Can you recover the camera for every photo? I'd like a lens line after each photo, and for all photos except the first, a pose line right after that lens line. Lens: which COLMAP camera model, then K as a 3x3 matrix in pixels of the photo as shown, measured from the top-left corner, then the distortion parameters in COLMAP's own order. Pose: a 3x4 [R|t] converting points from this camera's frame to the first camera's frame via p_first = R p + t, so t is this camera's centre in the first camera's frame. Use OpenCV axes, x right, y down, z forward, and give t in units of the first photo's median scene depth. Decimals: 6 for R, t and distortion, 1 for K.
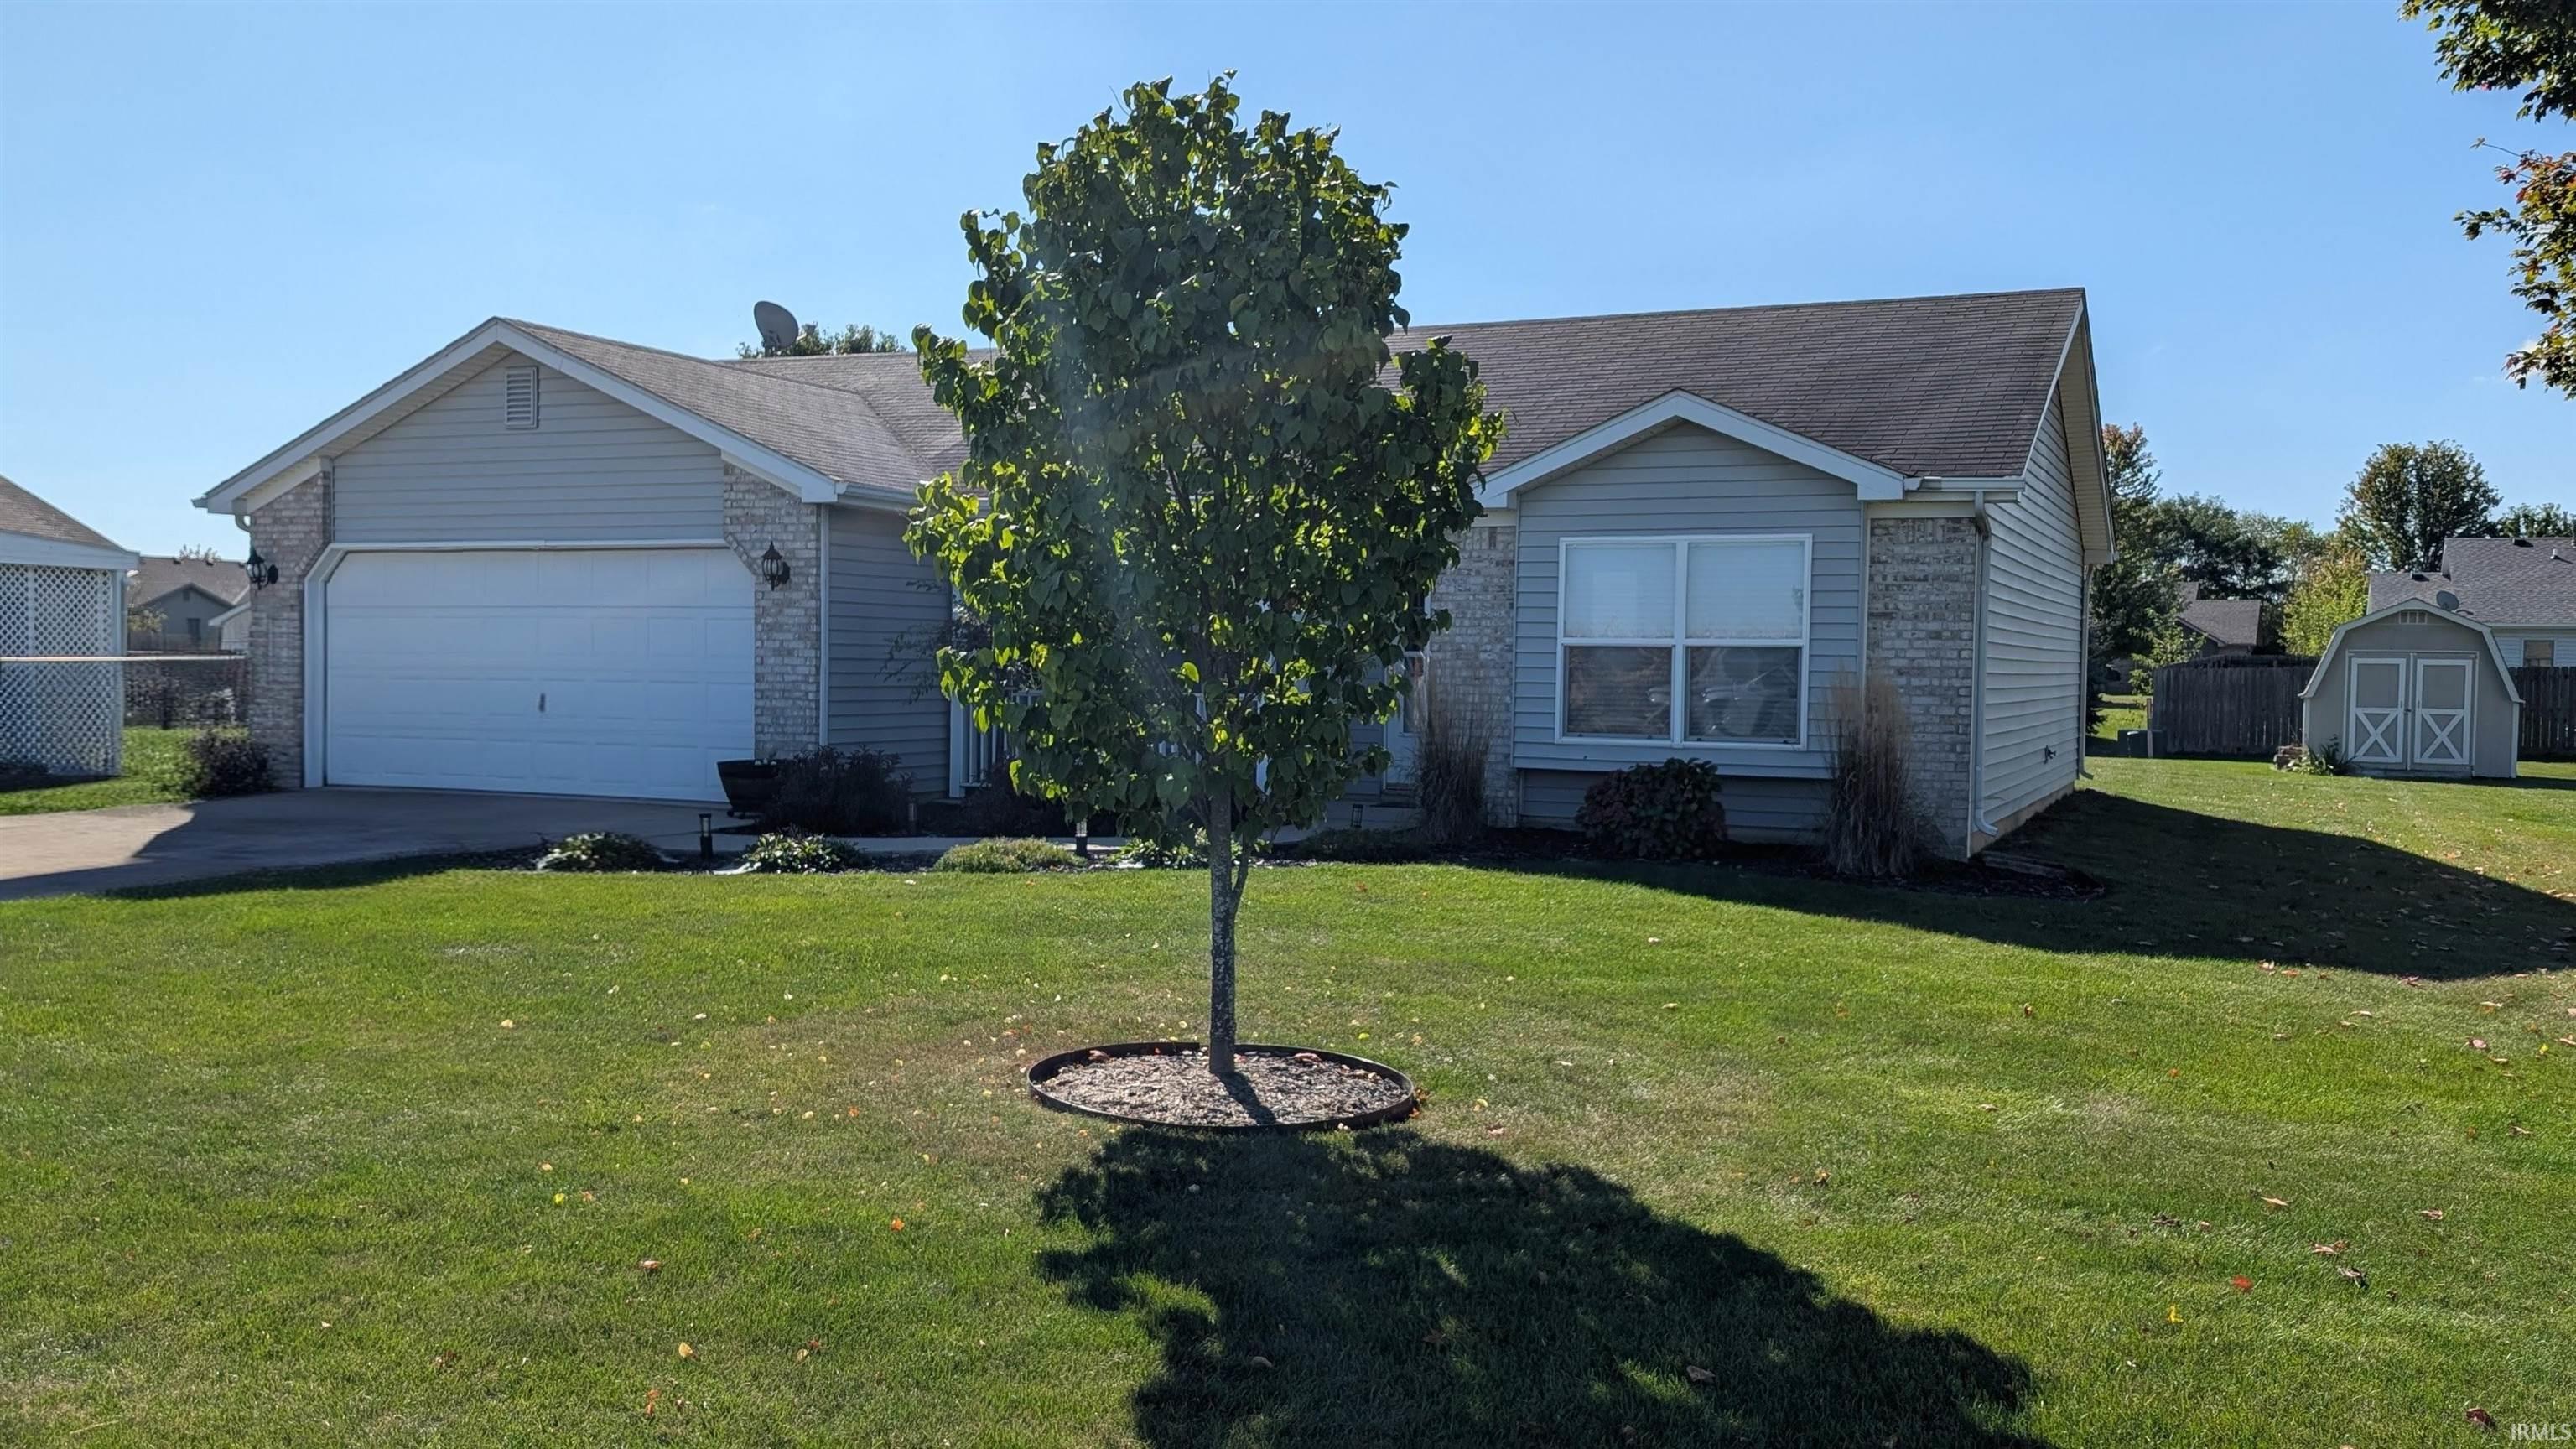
lens RADIAL K [[2218.4, 0, 1266.5], [0, 2218.4, 730.8], [0, 0, 1]] dist [0.051159, -0.038280]
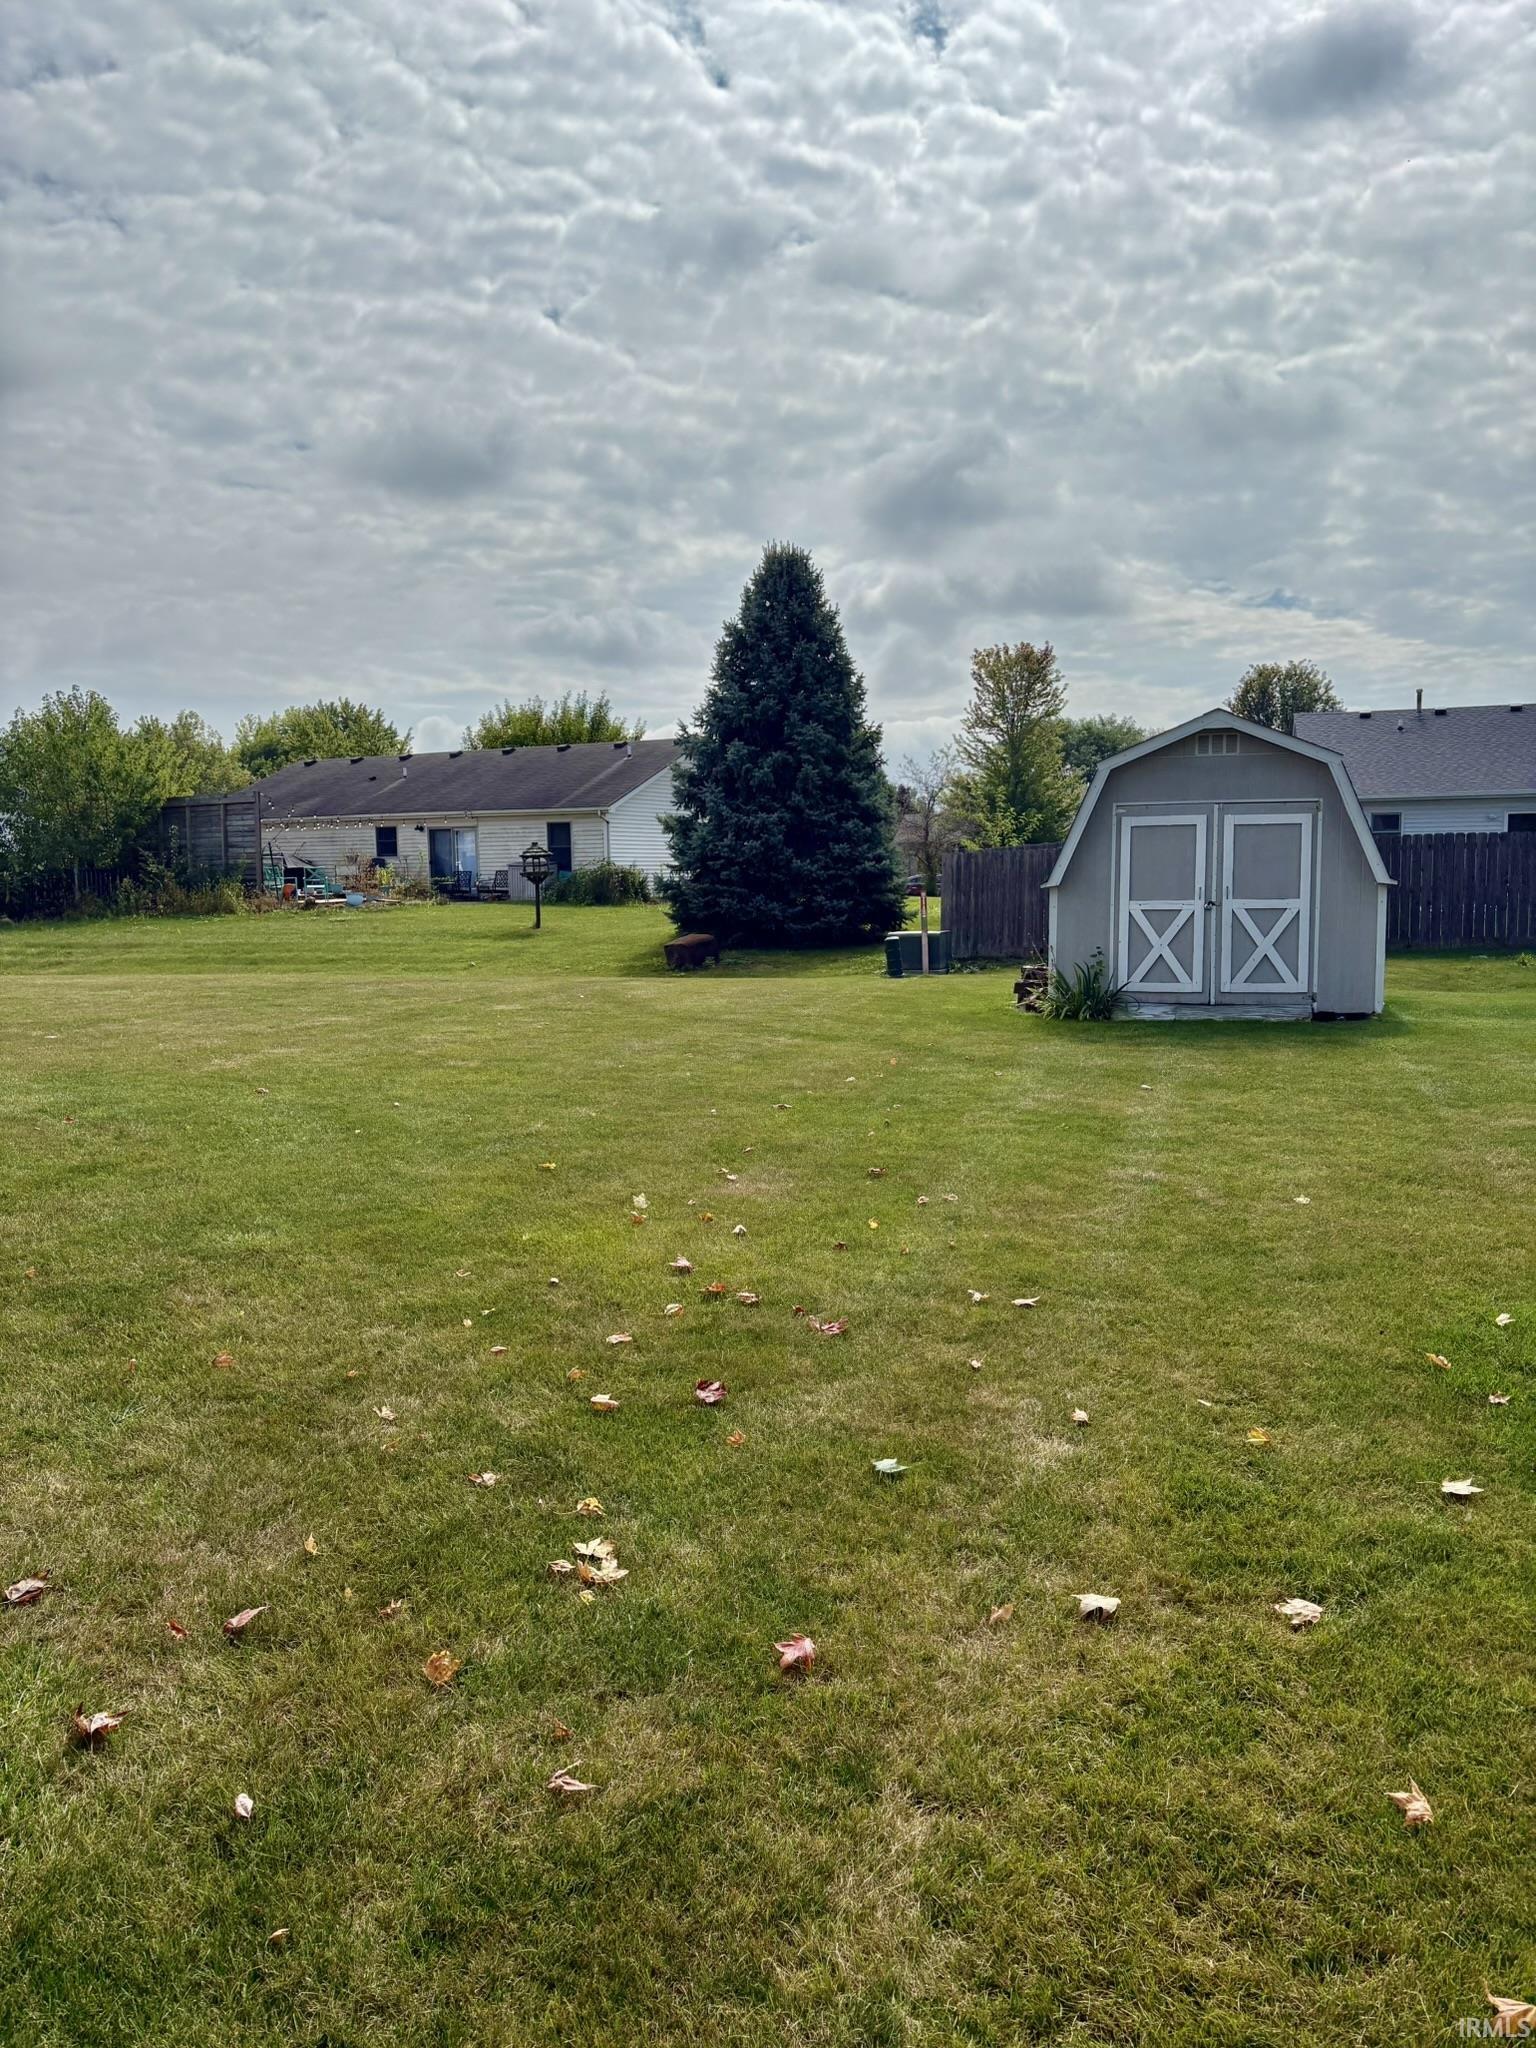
lens RADIAL K [[1544.2, 0, 757.6], [0, 1544.2, 1026.7], [0, 0, 1]] dist [0.035909, -0.031613]
pose [[0.989428, -0.041550, 0.138943, 0.627886], [0.032017, 0.997022, 0.070158, -0.016904], [-0.141444, -0.064968, 0.987812, 1.153442]]
